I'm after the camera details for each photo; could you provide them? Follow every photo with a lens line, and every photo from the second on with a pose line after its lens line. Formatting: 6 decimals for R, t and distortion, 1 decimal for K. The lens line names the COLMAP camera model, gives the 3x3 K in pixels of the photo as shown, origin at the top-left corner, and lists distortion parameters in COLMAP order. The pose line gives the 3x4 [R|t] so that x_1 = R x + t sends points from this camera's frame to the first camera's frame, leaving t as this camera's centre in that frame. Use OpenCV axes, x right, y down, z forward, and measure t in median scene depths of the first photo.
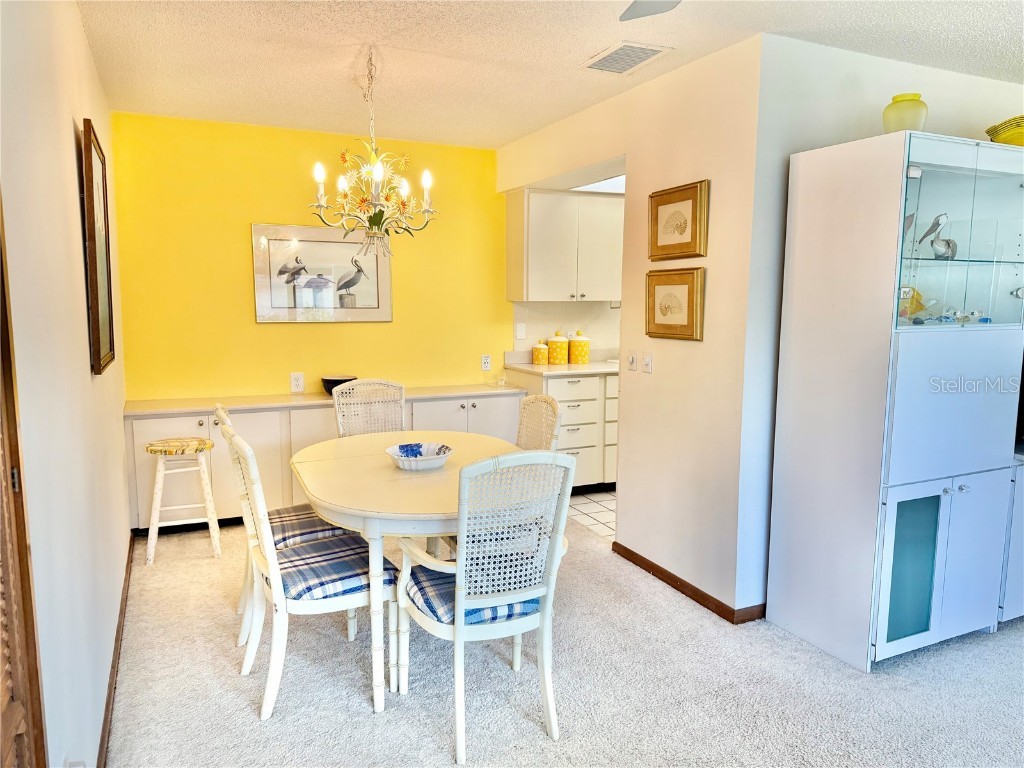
lens RADIAL K [[720.0, 0, 525.2], [0, 720.0, 401.8], [0, 0, 1]] dist [0.066729, -0.080487]
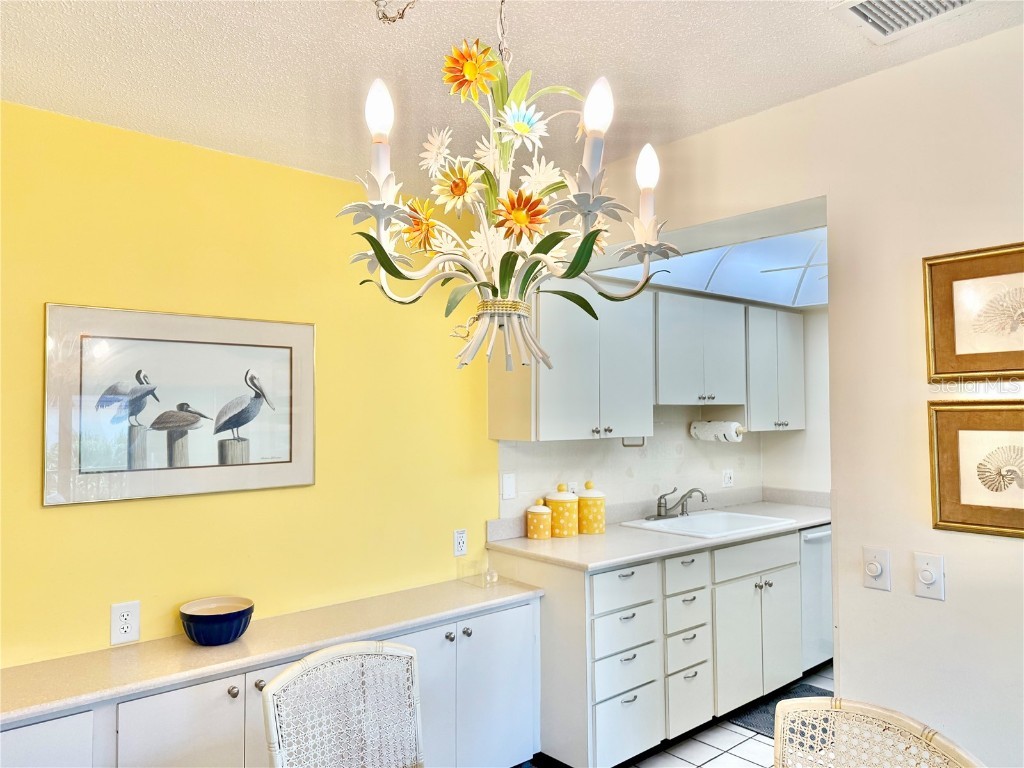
lens RADIAL K [[720.0, 0, 513.9], [0, 720.0, 384.2], [0, 0, 1]] dist [0.066729, -0.080487]
pose [[0.965397, 0.001414, 0.260779, -0.186191], [0.045150, 0.983978, -0.172480, -0.086371], [-0.256845, 0.178285, 0.949866, 0.429464]]
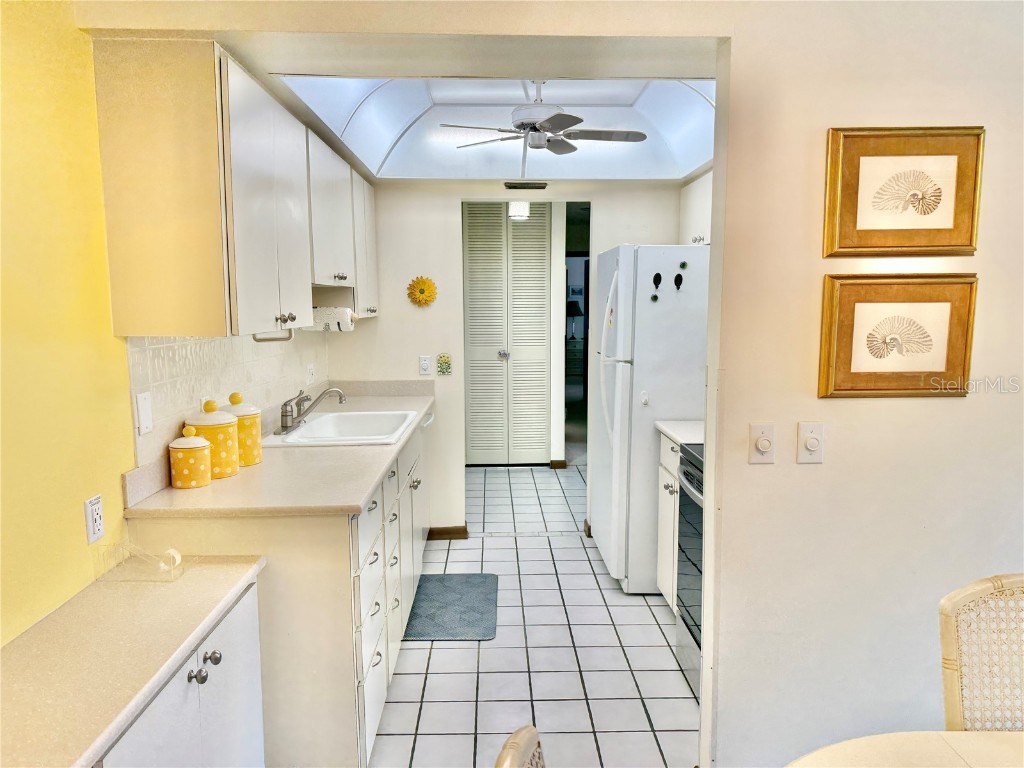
lens RADIAL K [[720.0, 0, 512.1], [0, 720.0, 382.6], [0, 0, 1]] dist [0.066729, -0.080487]
pose [[0.419782, -0.110251, 0.900904, -0.305837], [0.136911, 0.988929, 0.057228, -0.122827], [-0.897240, 0.099321, 0.430229, 0.732638]]
